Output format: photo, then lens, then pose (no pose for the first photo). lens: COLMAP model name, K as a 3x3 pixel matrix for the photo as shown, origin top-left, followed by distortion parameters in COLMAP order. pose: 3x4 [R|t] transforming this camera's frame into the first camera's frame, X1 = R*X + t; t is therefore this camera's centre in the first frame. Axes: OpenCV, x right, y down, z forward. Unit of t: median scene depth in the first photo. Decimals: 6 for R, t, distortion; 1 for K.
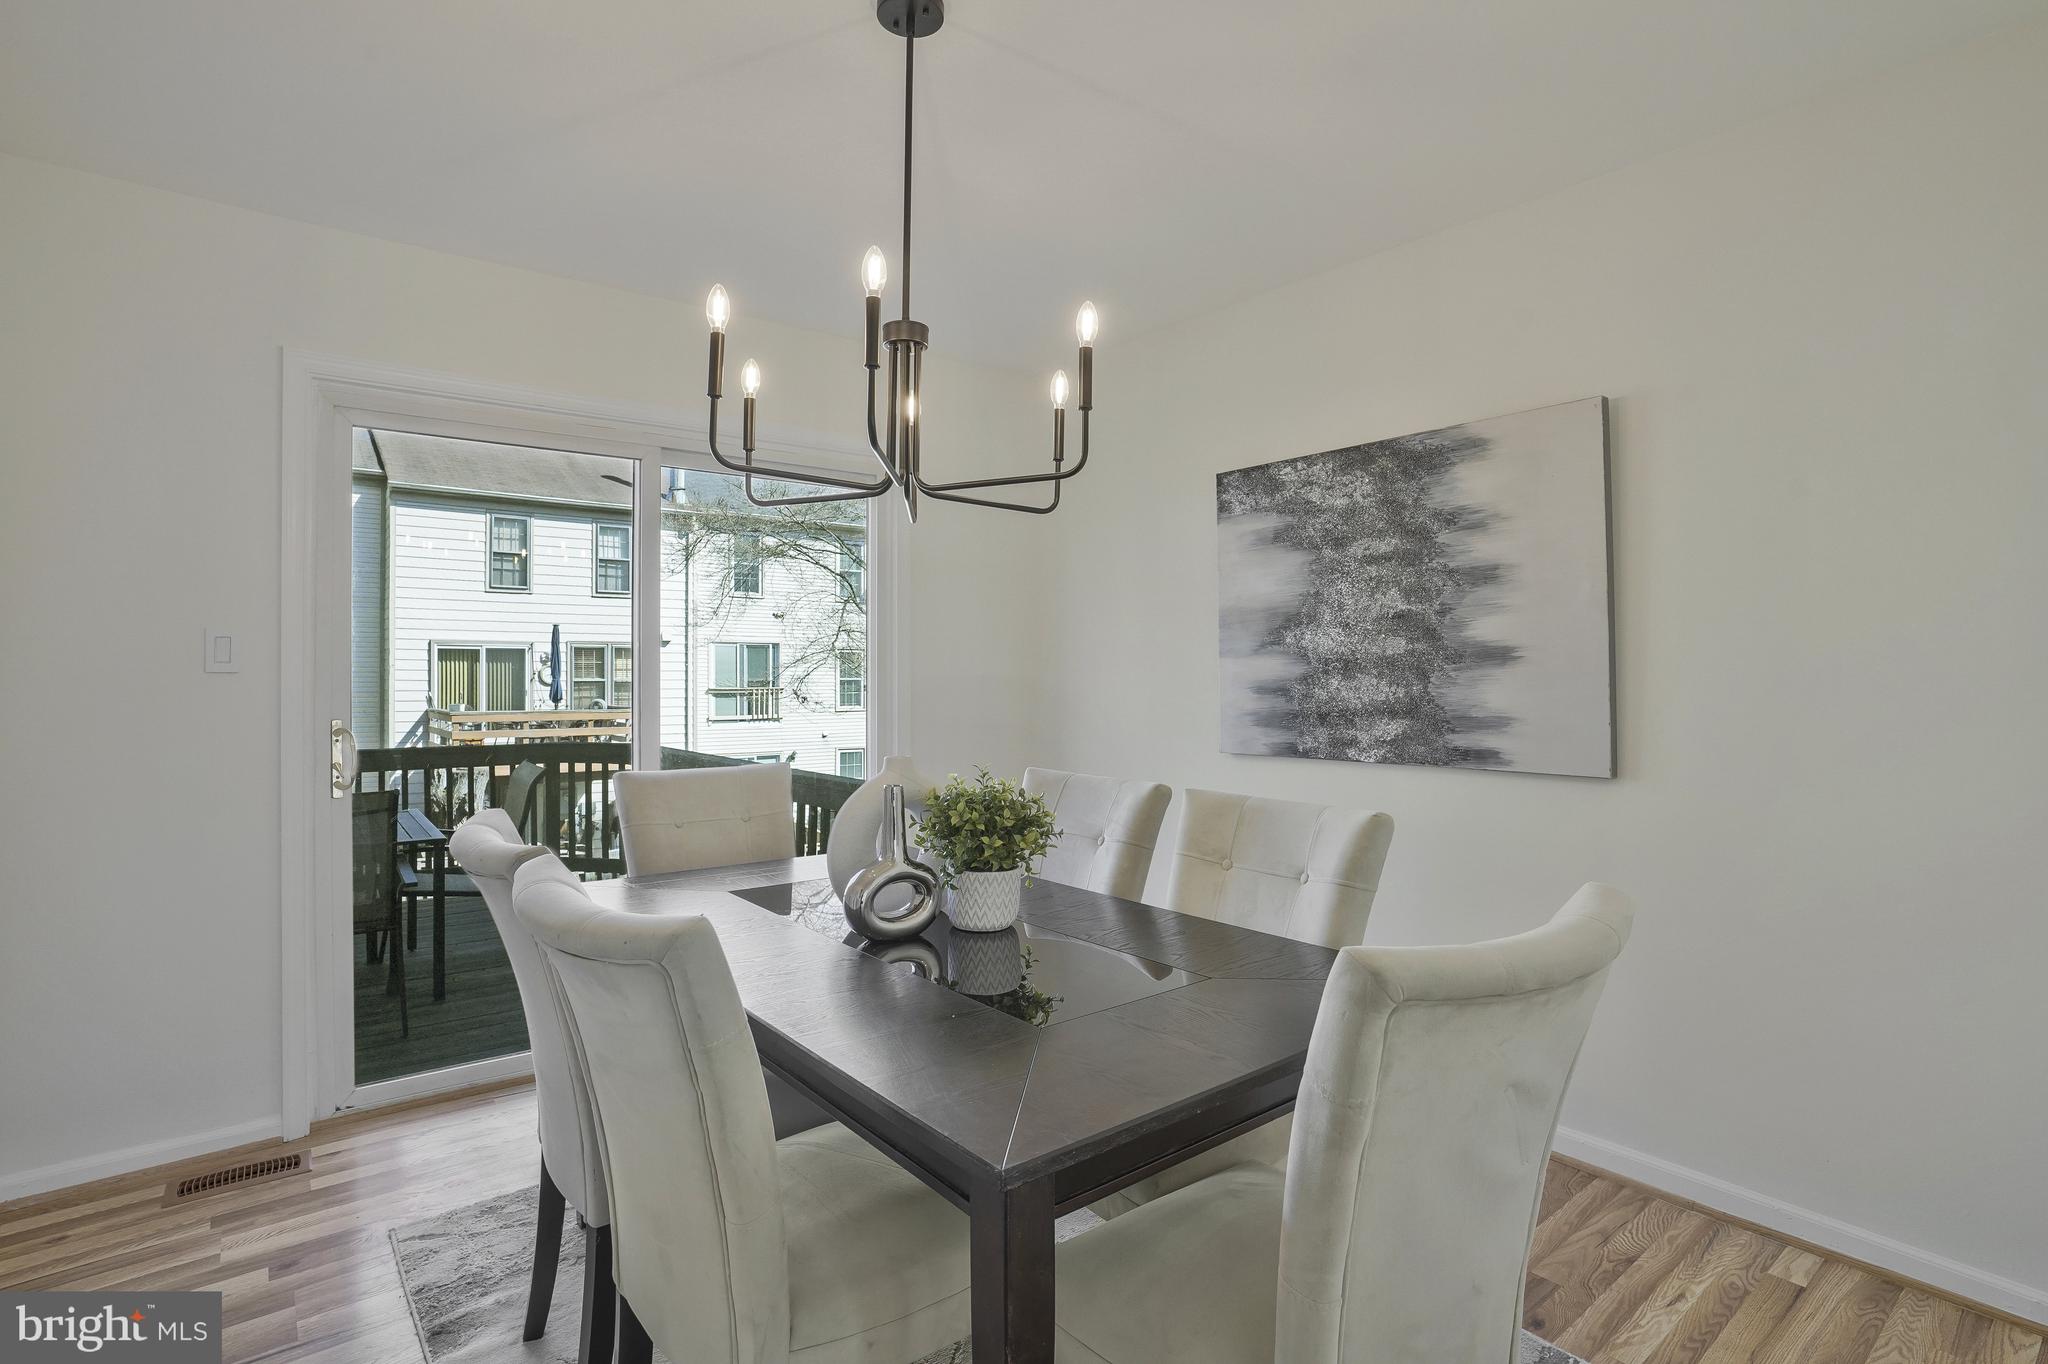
lens RADIAL K [[1009.5, 0, 1014.9], [0, 1009.5, 682.0], [0, 0, 1]] dist [-0.082256, 0.035946]
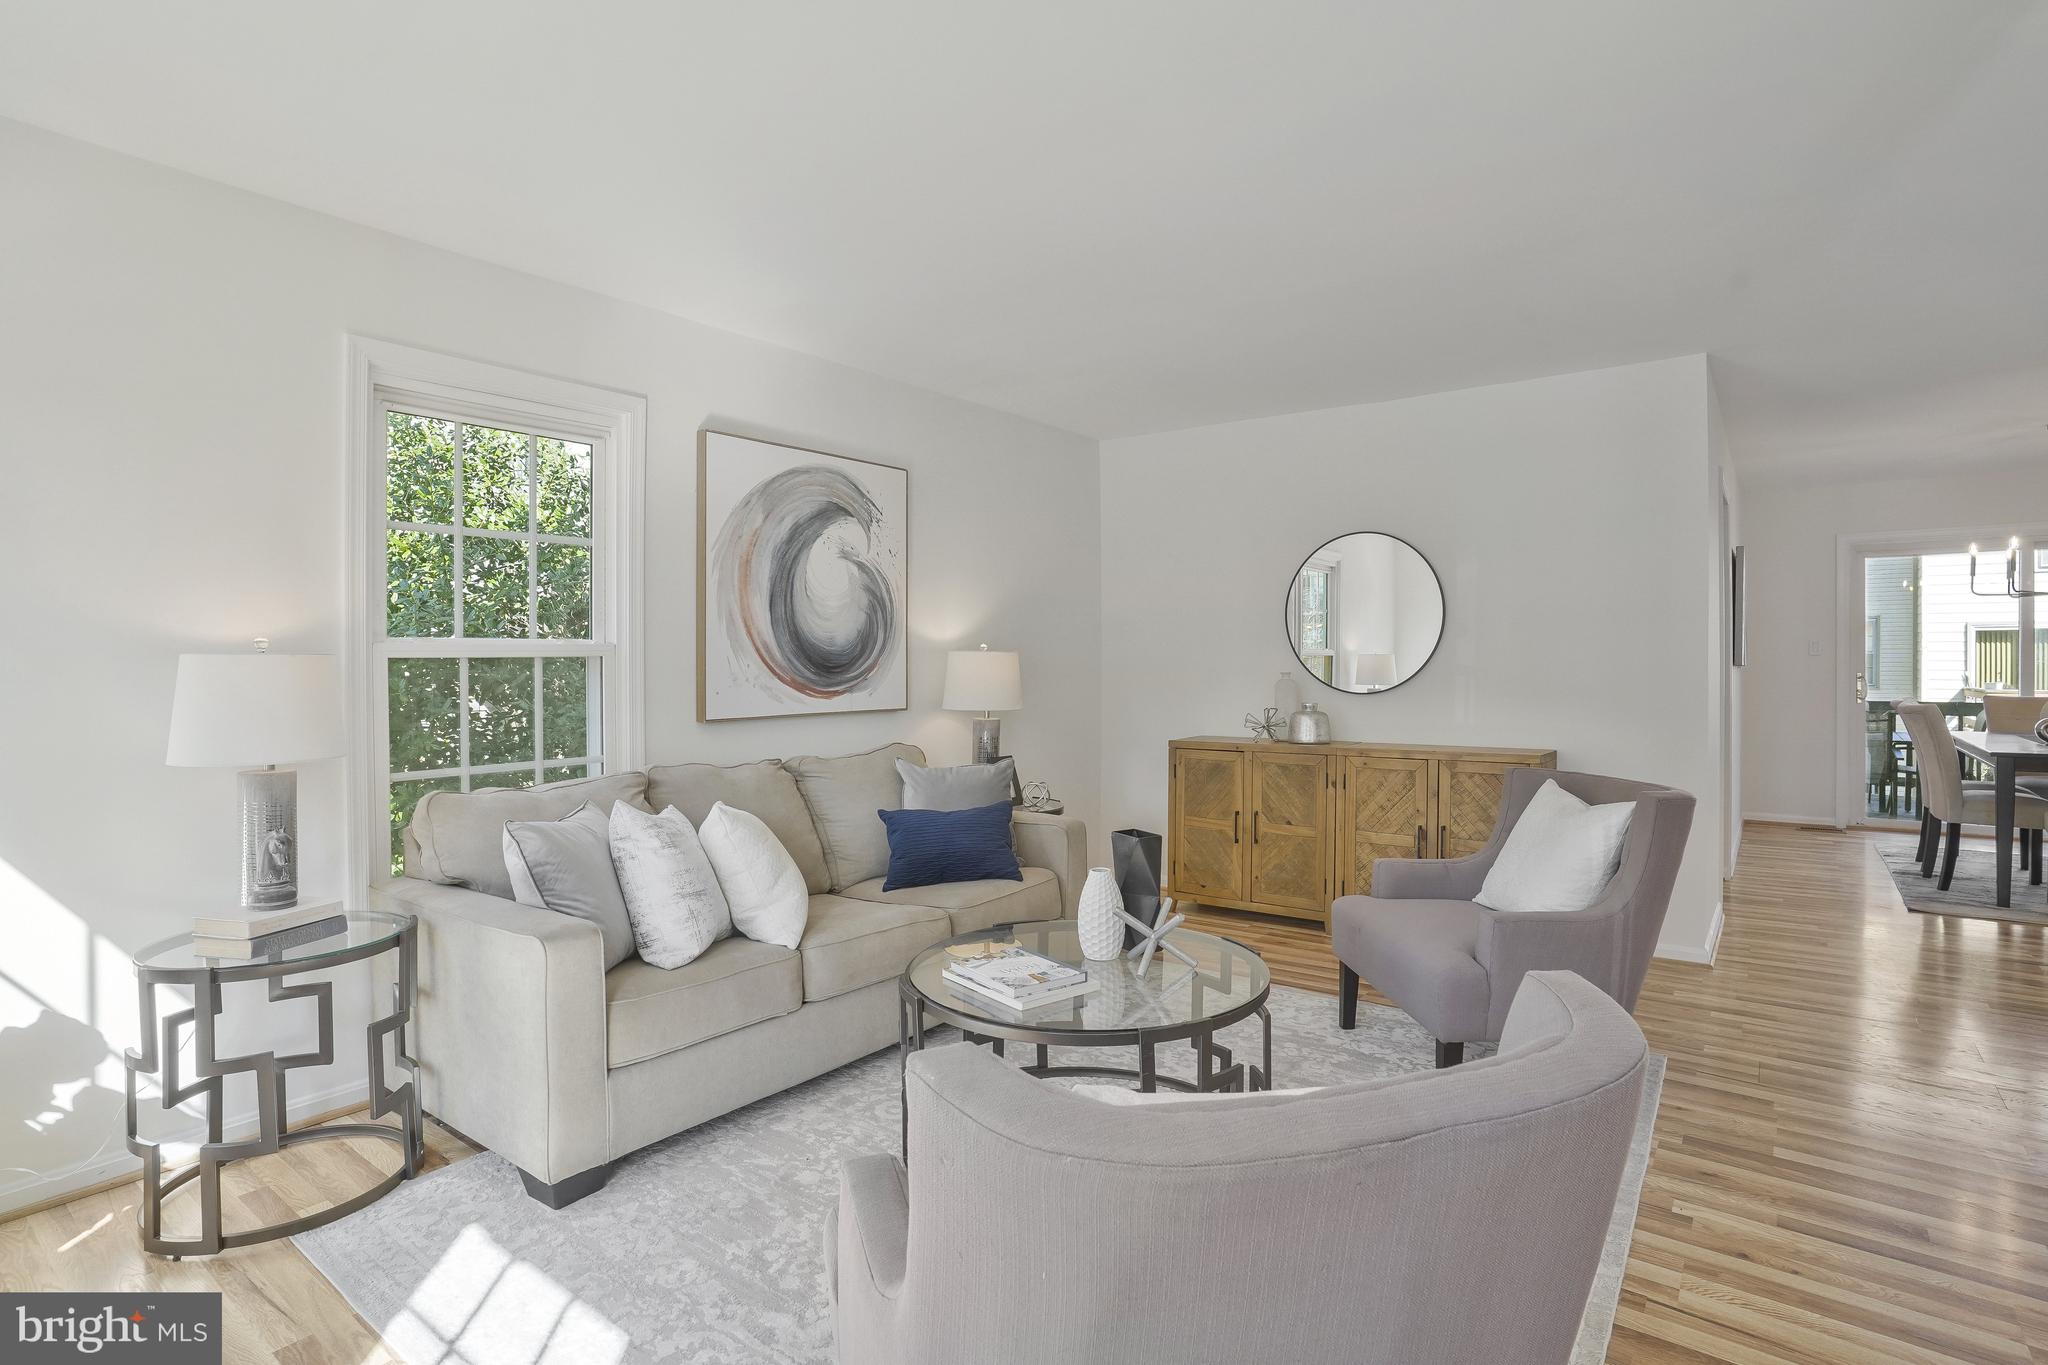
lens RADIAL K [[1009.5, 0, 1014.9], [0, 1009.5, 682.5], [0, 0, 1]] dist [-0.082256, 0.035946]
pose [[0.235395, 0.014550, -0.971791, 0.187886], [0.003706, 0.999867, 0.015867, 0.001452], [0.971893, -0.007336, 0.235310, -0.263772]]
